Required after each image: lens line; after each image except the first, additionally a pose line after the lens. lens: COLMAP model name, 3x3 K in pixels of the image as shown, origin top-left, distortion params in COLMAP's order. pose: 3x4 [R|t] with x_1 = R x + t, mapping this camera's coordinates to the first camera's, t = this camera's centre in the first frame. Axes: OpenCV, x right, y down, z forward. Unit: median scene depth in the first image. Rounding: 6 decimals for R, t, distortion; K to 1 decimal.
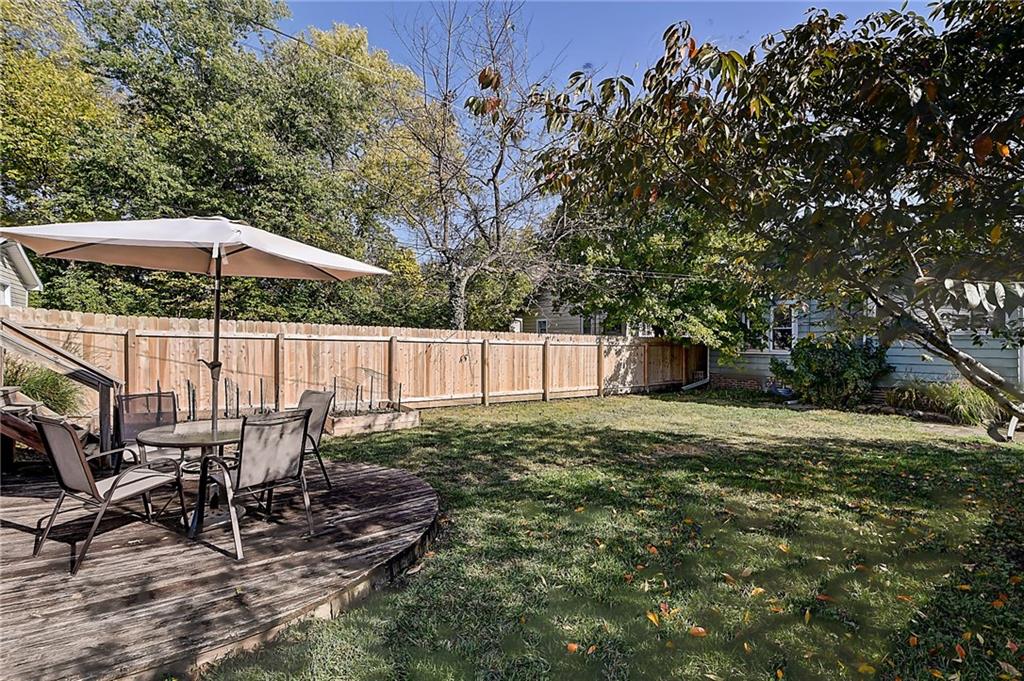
lens RADIAL K [[451.0, 0, 518.1], [0, 451.0, 340.9], [0, 0, 1]] dist [0.001920, -0.018139]
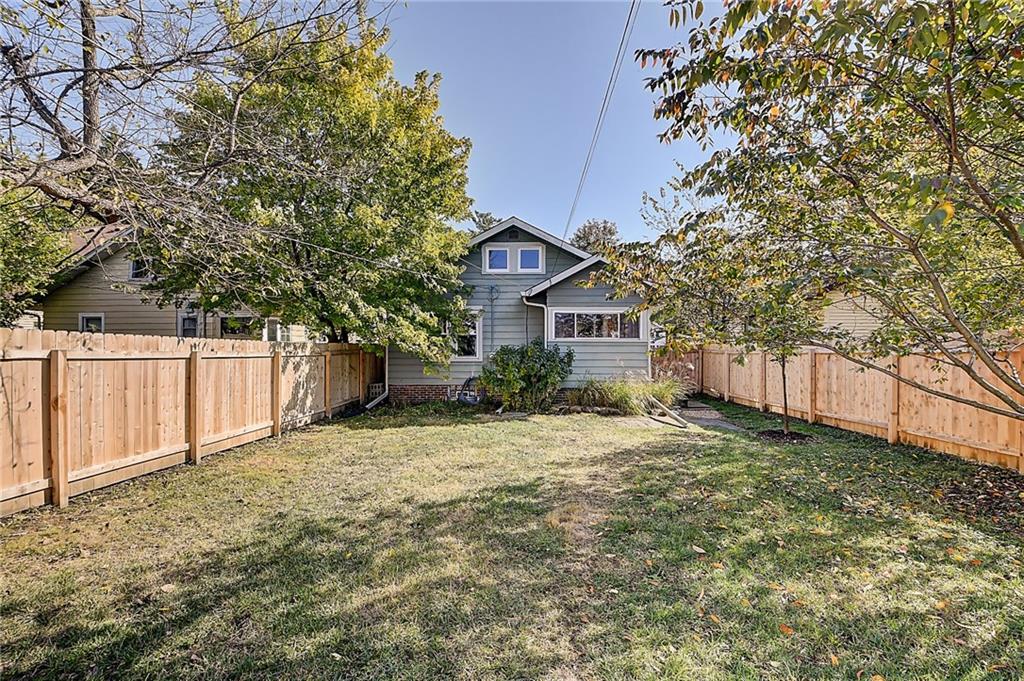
lens RADIAL K [[451.0, 0, 518.1], [0, 451.0, 340.9], [0, 0, 1]] dist [0.001920, -0.018139]
pose [[0.620338, 0.002545, 0.784331, -0.116652], [0.006962, 0.999937, -0.008750, -0.004763], [-0.784304, 0.010888, 0.620281, 0.369081]]
